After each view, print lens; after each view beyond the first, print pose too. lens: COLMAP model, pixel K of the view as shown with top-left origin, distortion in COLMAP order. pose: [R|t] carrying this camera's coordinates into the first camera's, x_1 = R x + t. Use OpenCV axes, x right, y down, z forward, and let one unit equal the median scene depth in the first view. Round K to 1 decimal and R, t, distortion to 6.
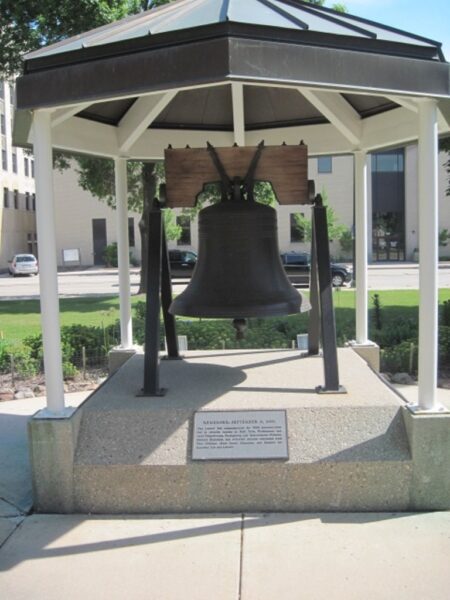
lens RADIAL K [[622.2, 0, 225.2], [0, 622.2, 301.1], [0, 0, 1]] dist [-0.141069, 0.000000]
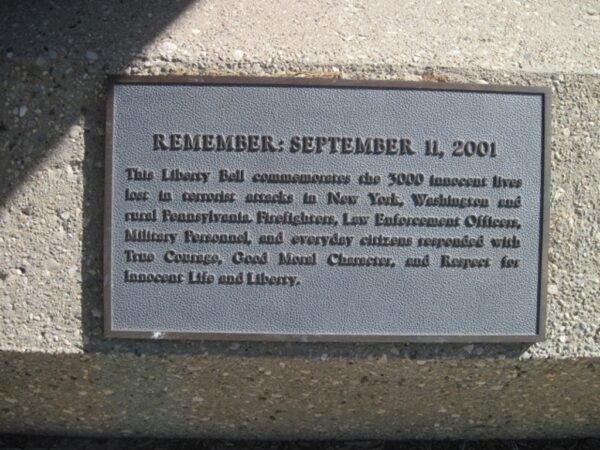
lens RADIAL K [[622.2, 0, 303.0], [0, 622.2, 223.9], [0, 0, 1]] dist [-0.141069, 0.000000]
pose [[0.996992, 0.002967, 0.077453, -0.000898], [-0.055564, 0.724059, 0.687497, 0.073339], [-0.054041, -0.689732, 0.722045, 0.846132]]
